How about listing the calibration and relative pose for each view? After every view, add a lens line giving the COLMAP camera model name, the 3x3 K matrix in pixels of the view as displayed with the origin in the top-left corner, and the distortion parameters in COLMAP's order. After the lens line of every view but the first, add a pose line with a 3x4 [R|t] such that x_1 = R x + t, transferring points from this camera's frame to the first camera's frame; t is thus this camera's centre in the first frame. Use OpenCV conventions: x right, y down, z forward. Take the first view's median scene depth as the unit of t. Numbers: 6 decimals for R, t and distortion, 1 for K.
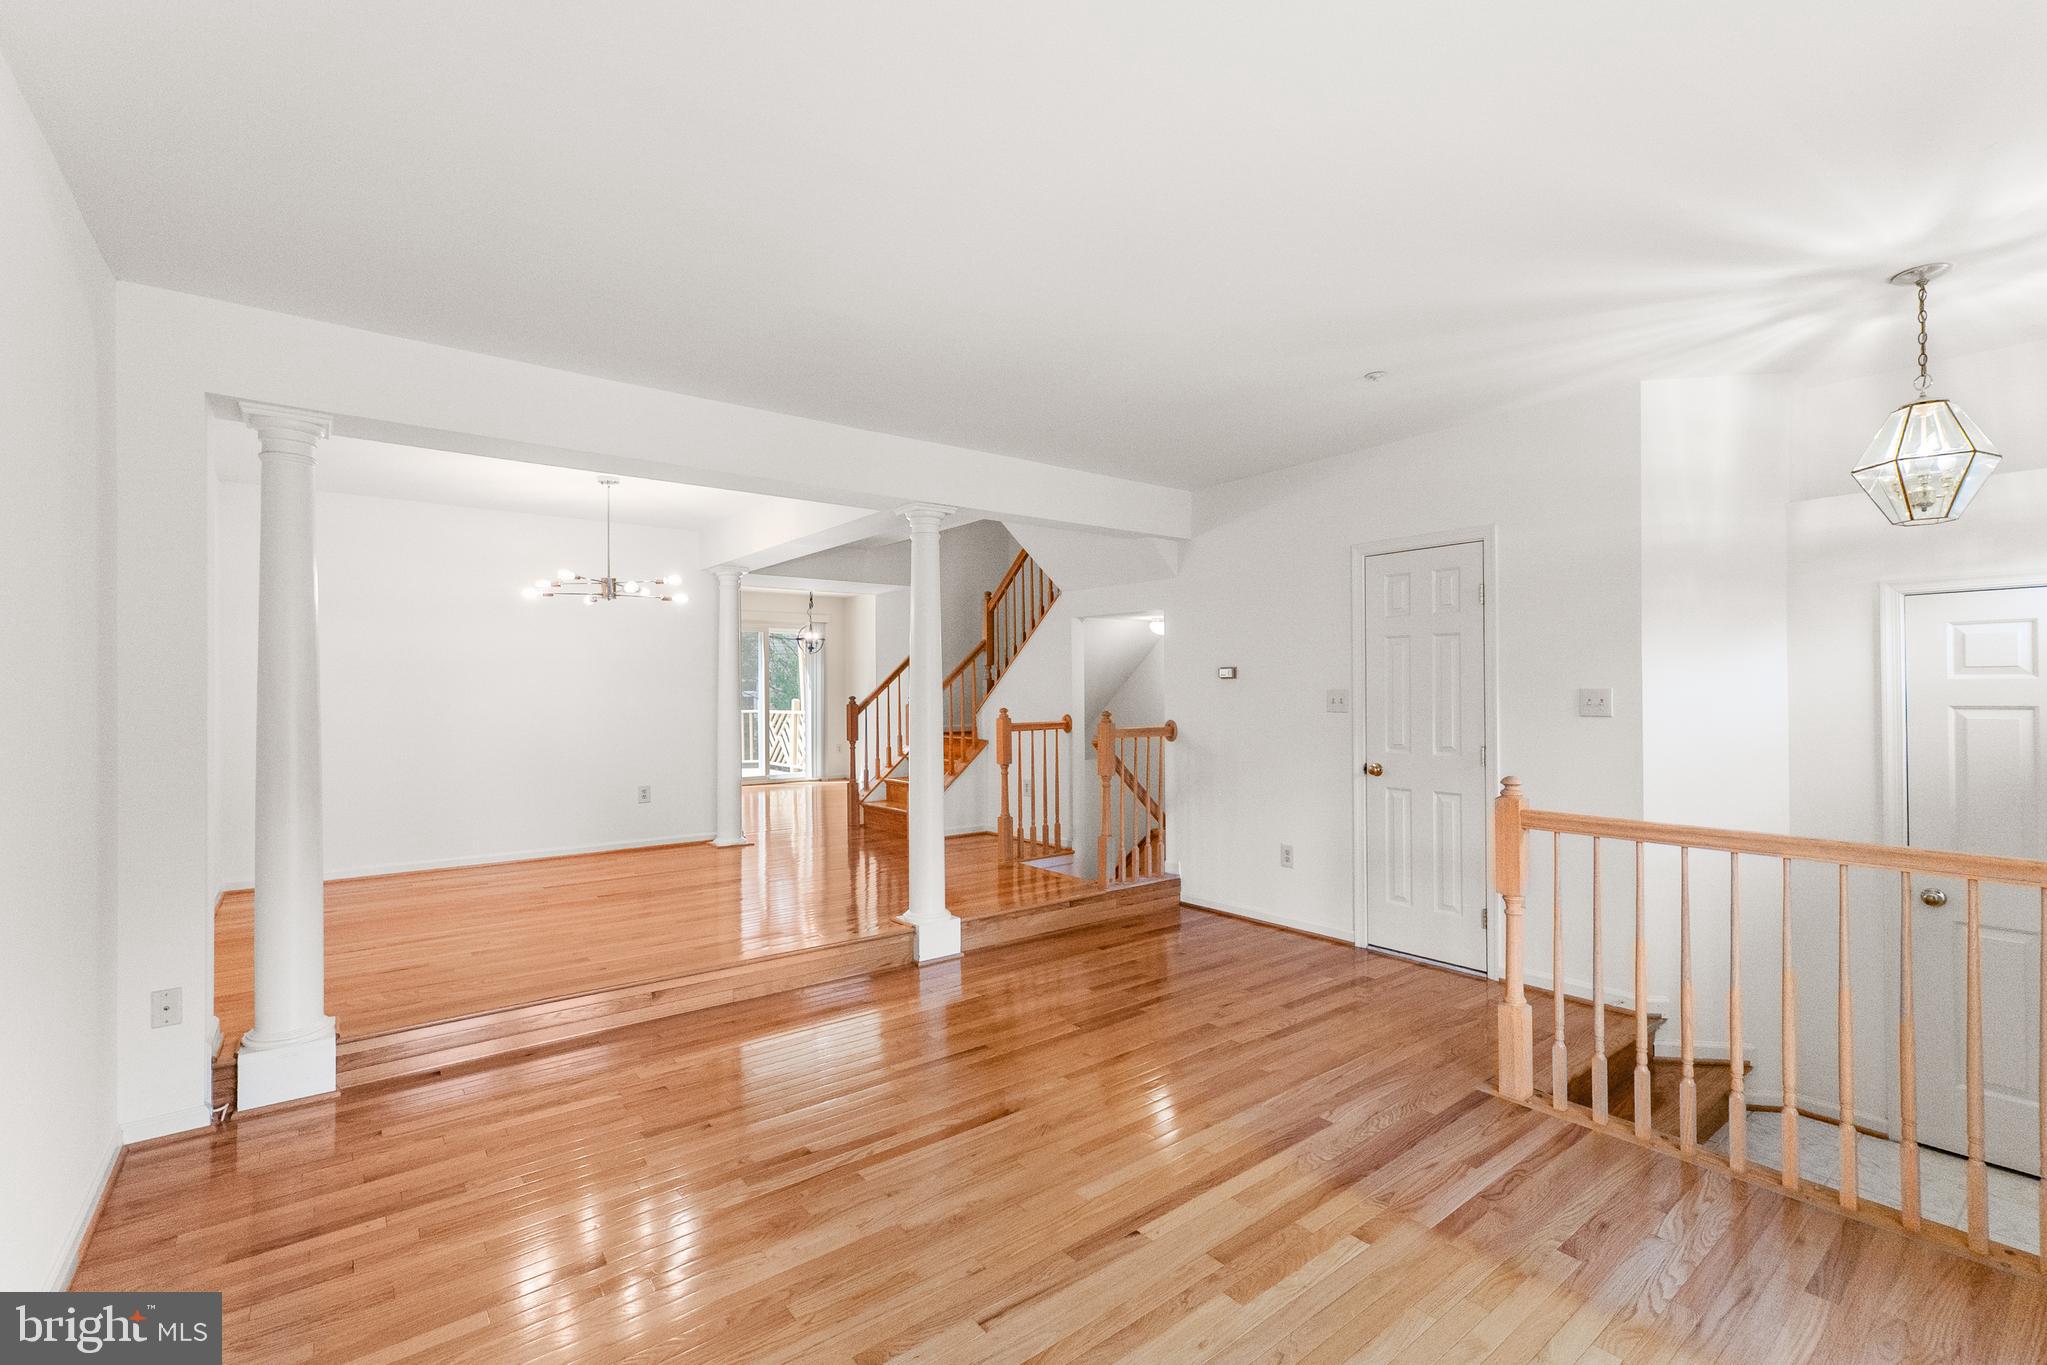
lens RADIAL K [[888.7, 0, 1016.5], [0, 888.7, 687.9], [0, 0, 1]] dist [0.004350, 0.003677]
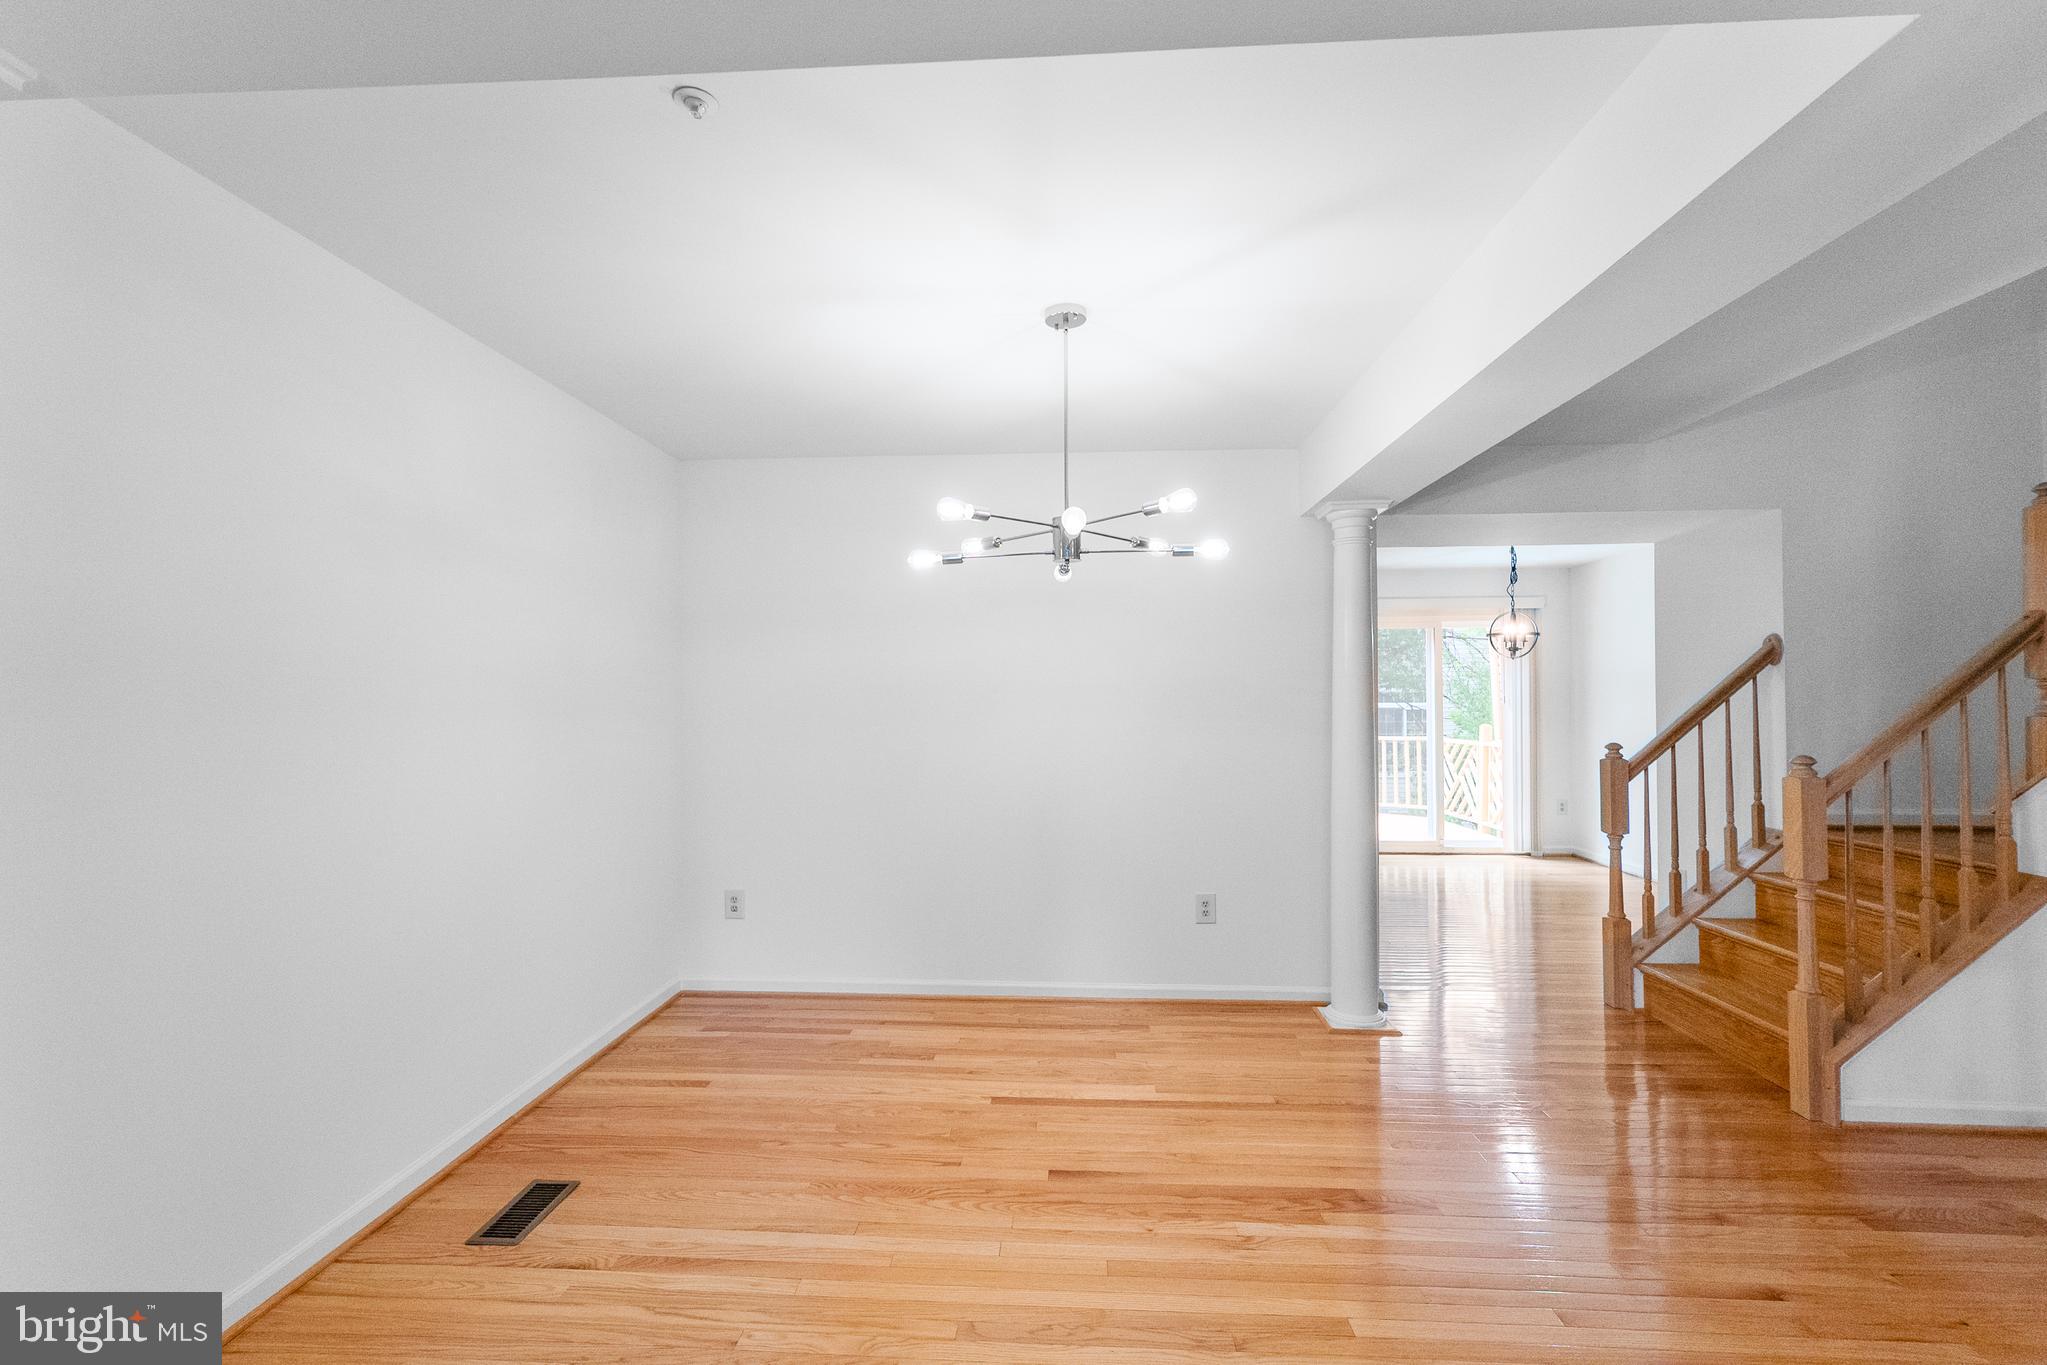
lens RADIAL K [[888.7, 0, 1021.9], [0, 888.7, 690.5], [0, 0, 1]] dist [0.004350, 0.003677]
pose [[0.750175, -0.004546, -0.661223, -0.101108], [0.001049, 0.999983, -0.005685, -0.017105], [0.661238, 0.003571, 0.750168, 0.400275]]
